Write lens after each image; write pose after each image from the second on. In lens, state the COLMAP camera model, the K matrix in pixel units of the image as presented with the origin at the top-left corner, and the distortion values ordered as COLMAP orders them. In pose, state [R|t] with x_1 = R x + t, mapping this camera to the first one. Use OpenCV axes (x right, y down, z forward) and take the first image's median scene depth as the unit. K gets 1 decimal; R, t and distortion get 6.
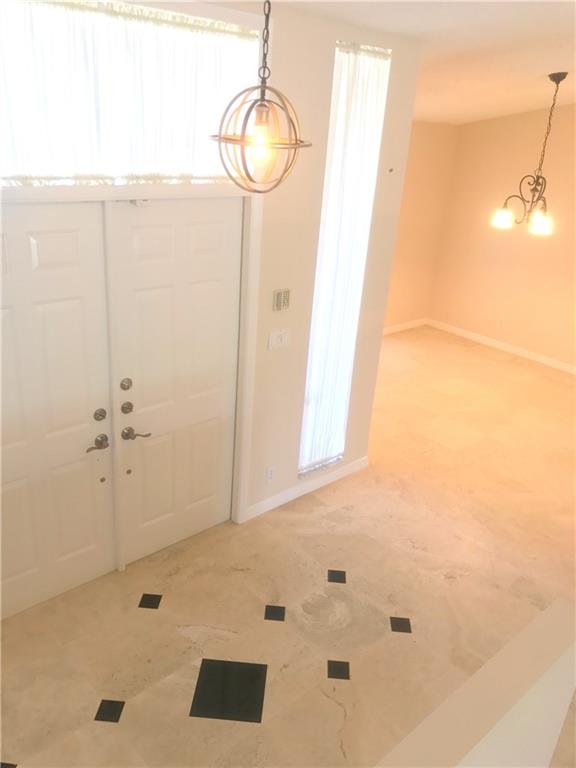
lens RADIAL K [[628.3, 0, 286.6], [0, 628.3, 387.1], [0, 0, 1]] dist [0.030712, -0.036712]
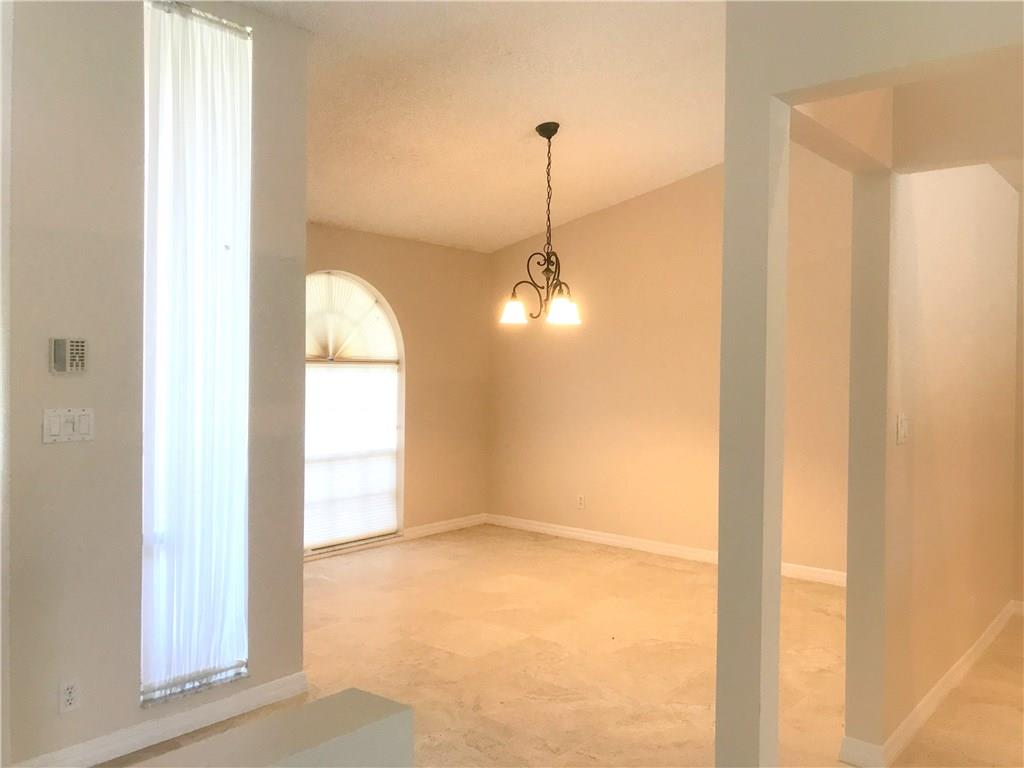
lens RADIAL K [[837.7, 0, 508.4], [0, 837.7, 384.2], [0, 0, 1]] dist [0.030712, -0.036712]
pose [[0.989070, -0.061435, 0.134038, 0.236472], [0.107763, 0.921653, -0.372751, 0.182527], [-0.100637, 0.383121, 0.918200, 0.188783]]
